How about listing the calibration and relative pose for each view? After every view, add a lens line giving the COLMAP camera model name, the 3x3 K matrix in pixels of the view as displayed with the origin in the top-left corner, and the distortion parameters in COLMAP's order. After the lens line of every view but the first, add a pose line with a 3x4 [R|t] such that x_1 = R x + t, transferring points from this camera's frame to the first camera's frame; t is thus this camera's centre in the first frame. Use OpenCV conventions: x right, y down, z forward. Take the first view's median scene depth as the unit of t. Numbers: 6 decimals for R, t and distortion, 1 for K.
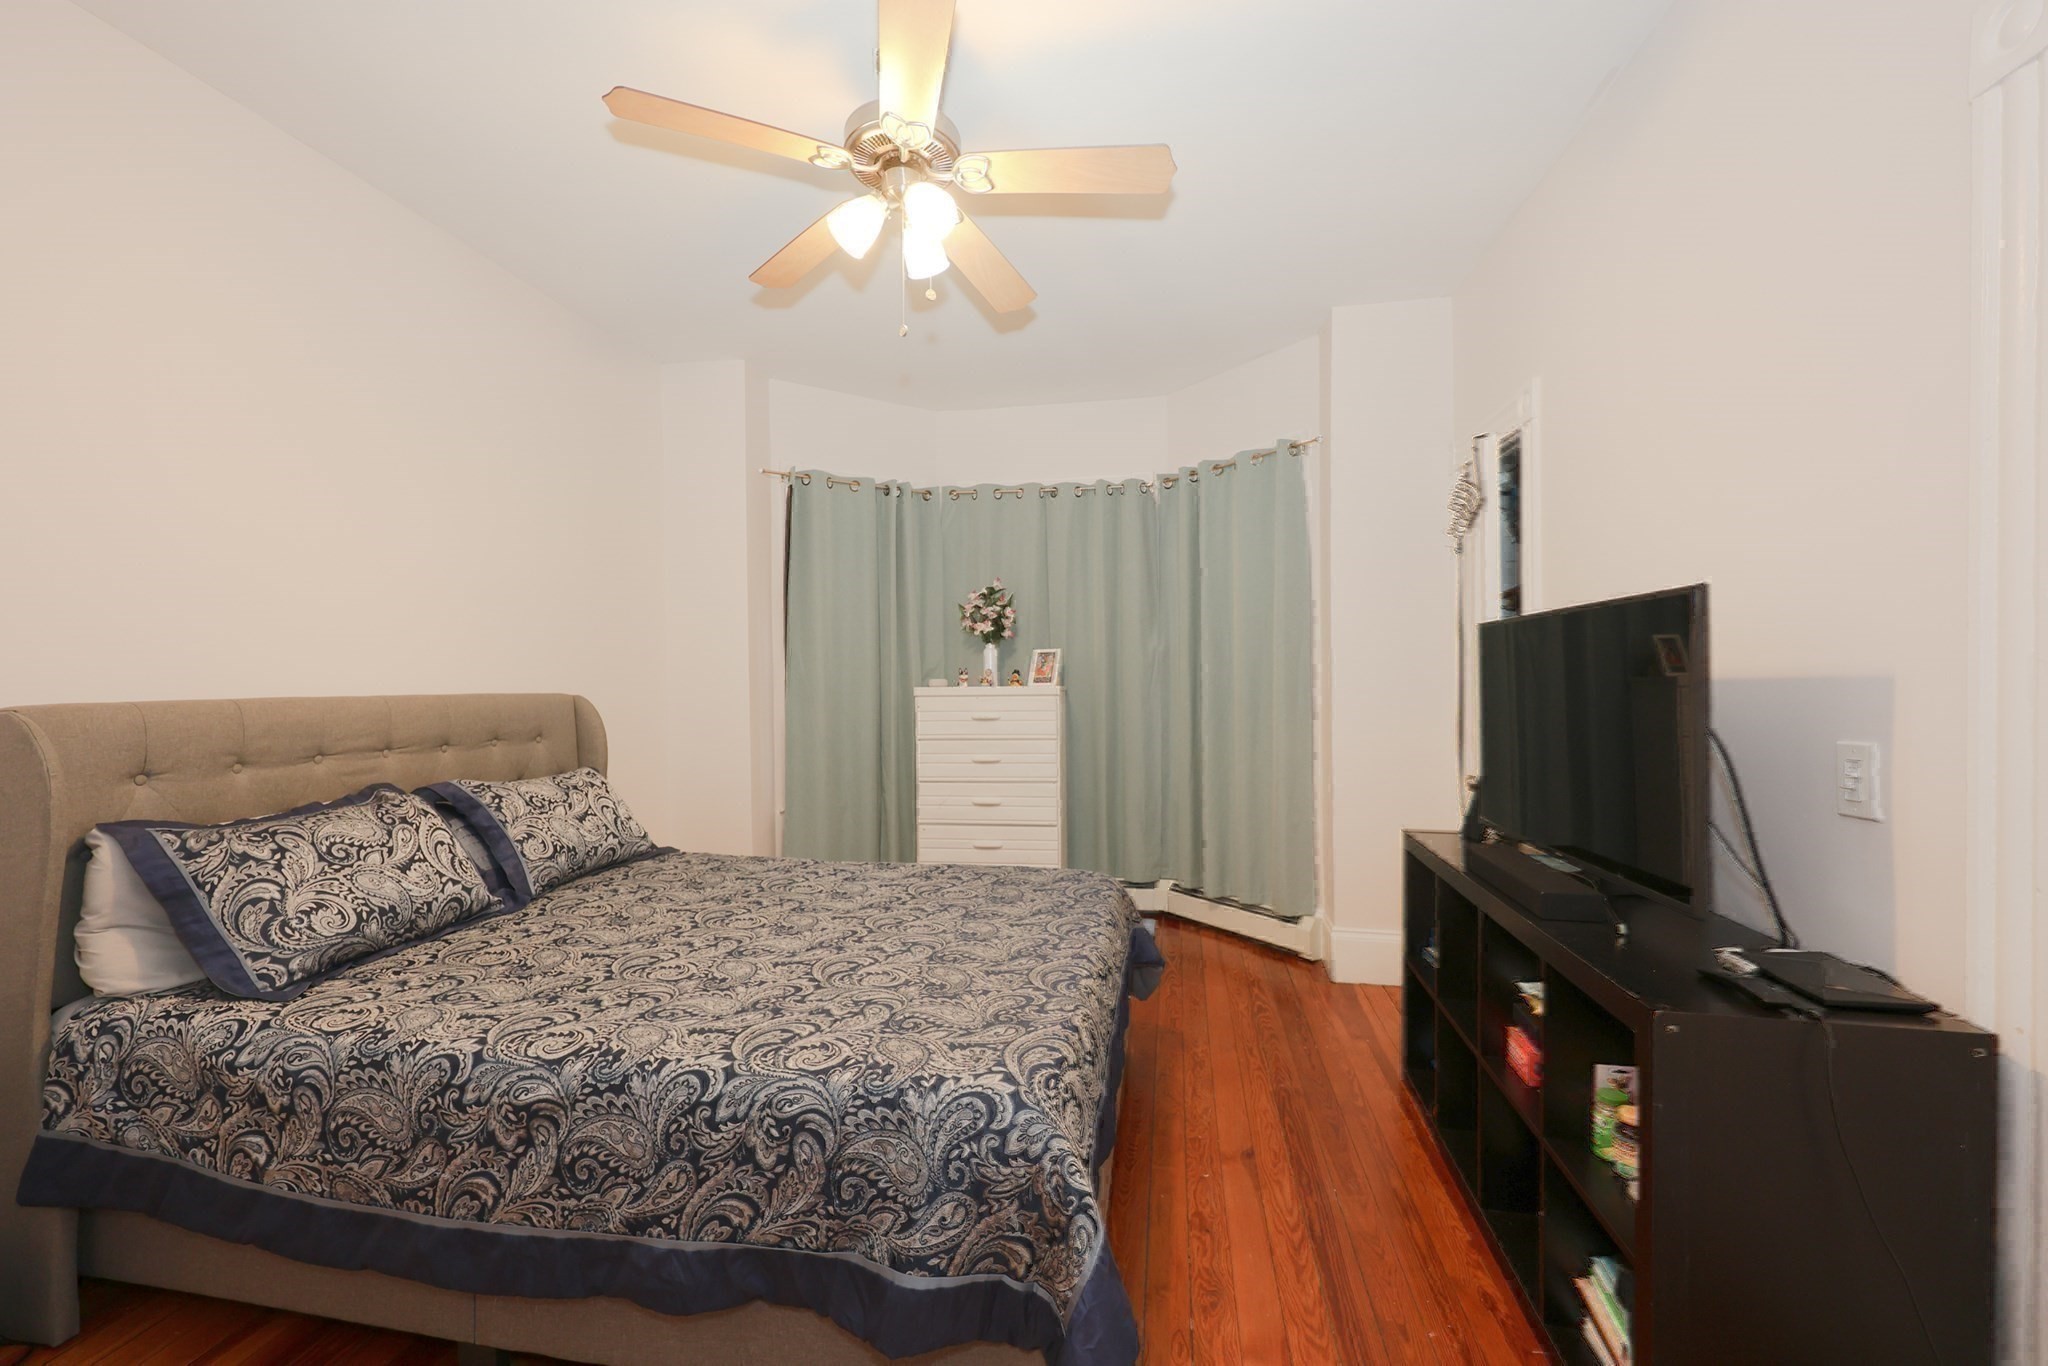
lens RADIAL K [[859.9, 0, 1024.5], [0, 859.9, 688.0], [0, 0, 1]] dist [0.000061, 0.001098]
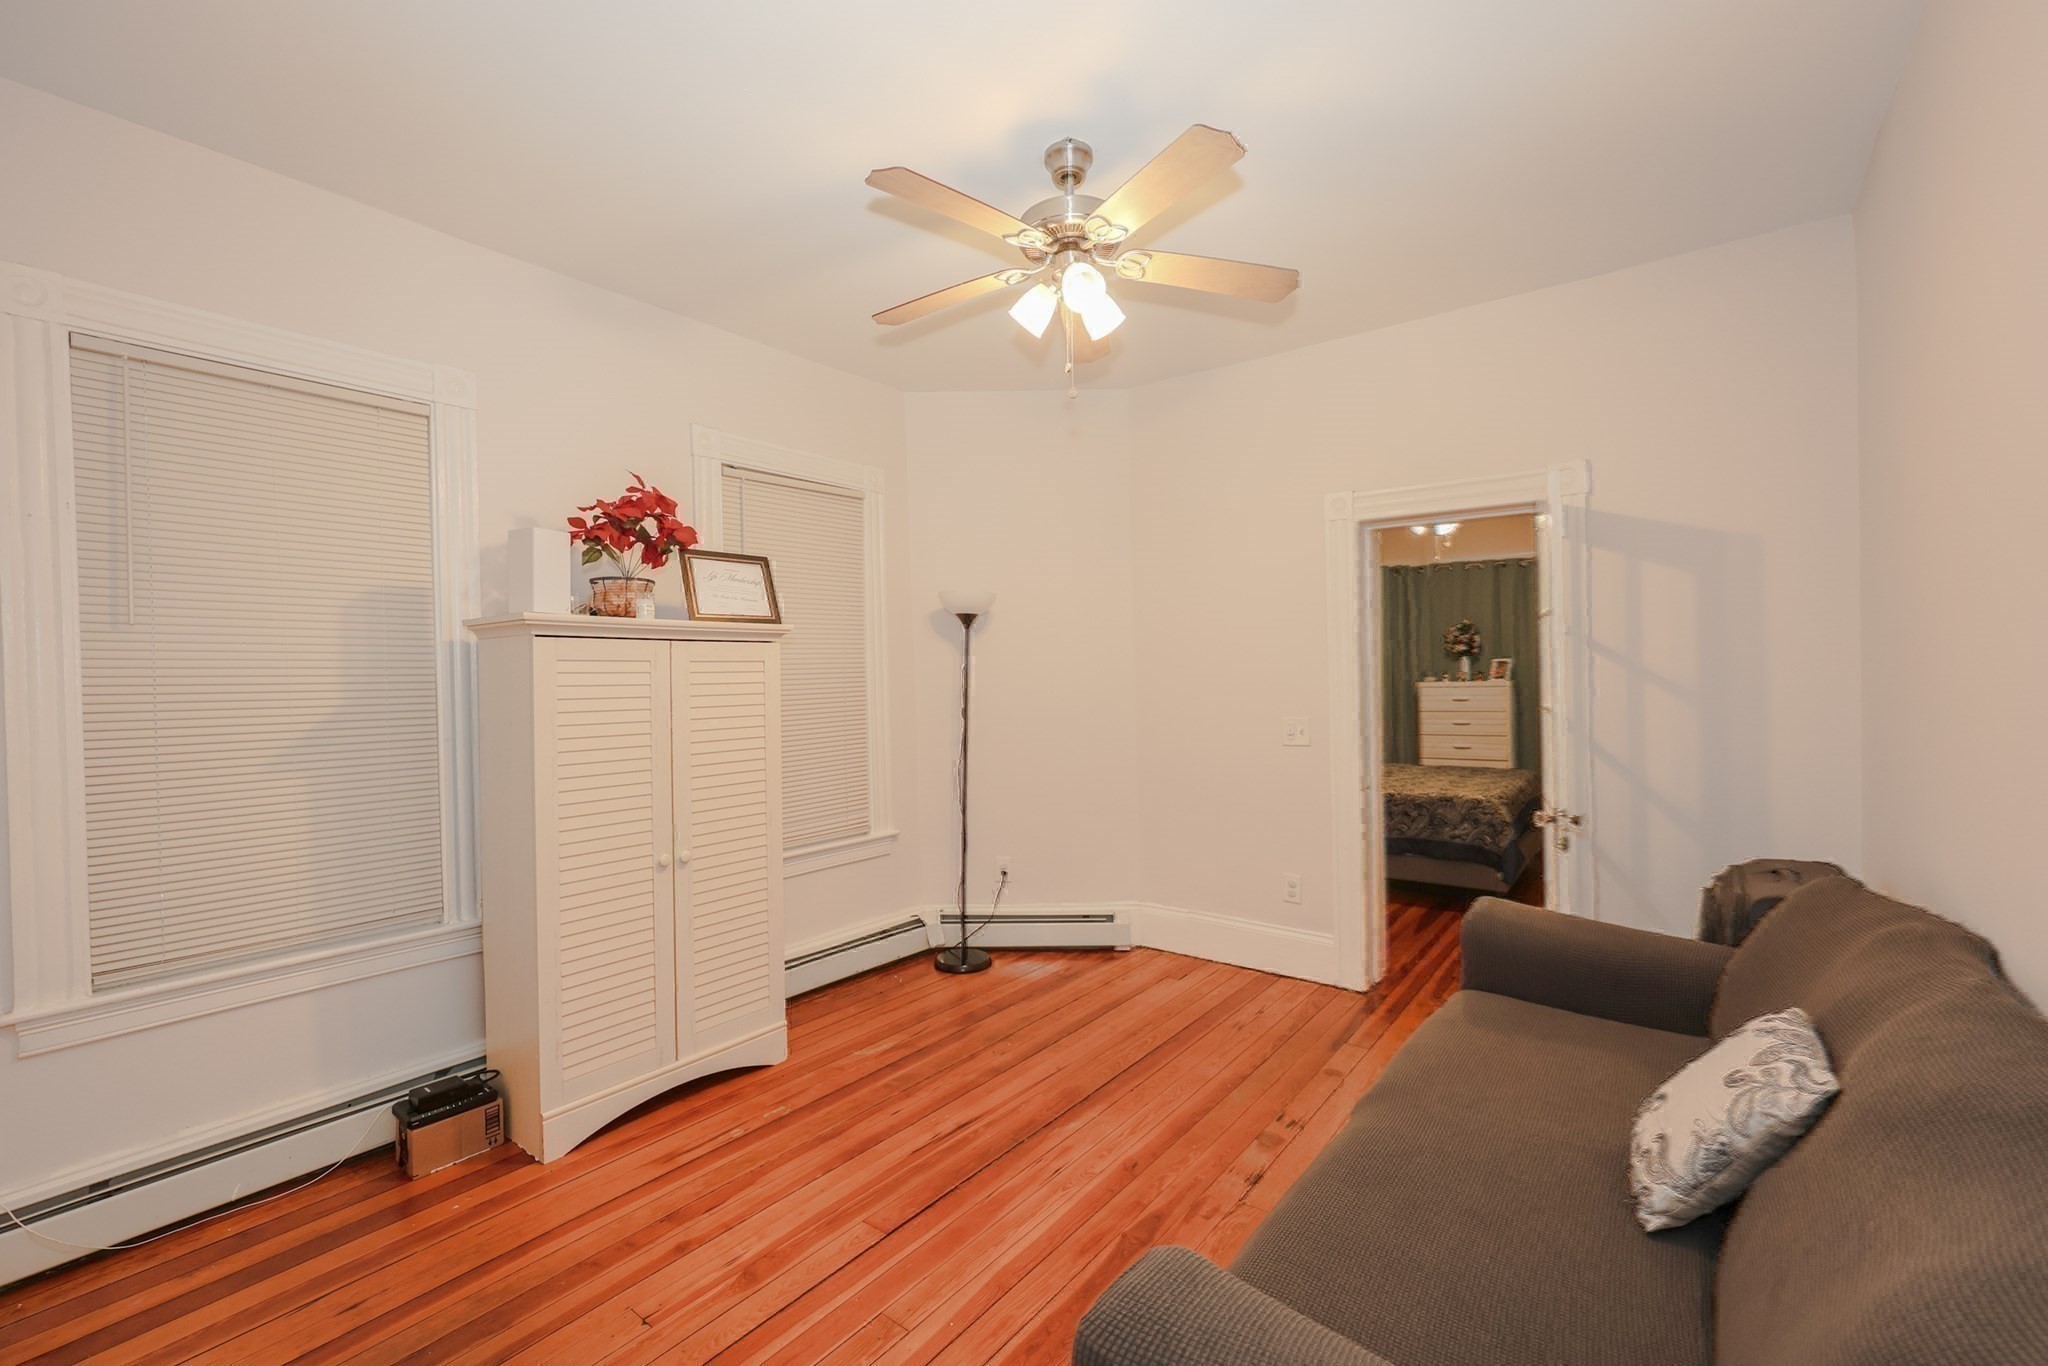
lens RADIAL K [[859.9, 0, 1024.5], [0, 859.9, 688.0], [0, 0, 1]] dist [0.000061, 0.001098]
pose [[0.880771, -0.009171, -0.473454, -0.001388], [0.015513, 0.999835, 0.009492, -0.019295], [0.473289, -0.015705, 0.880767, -0.931759]]
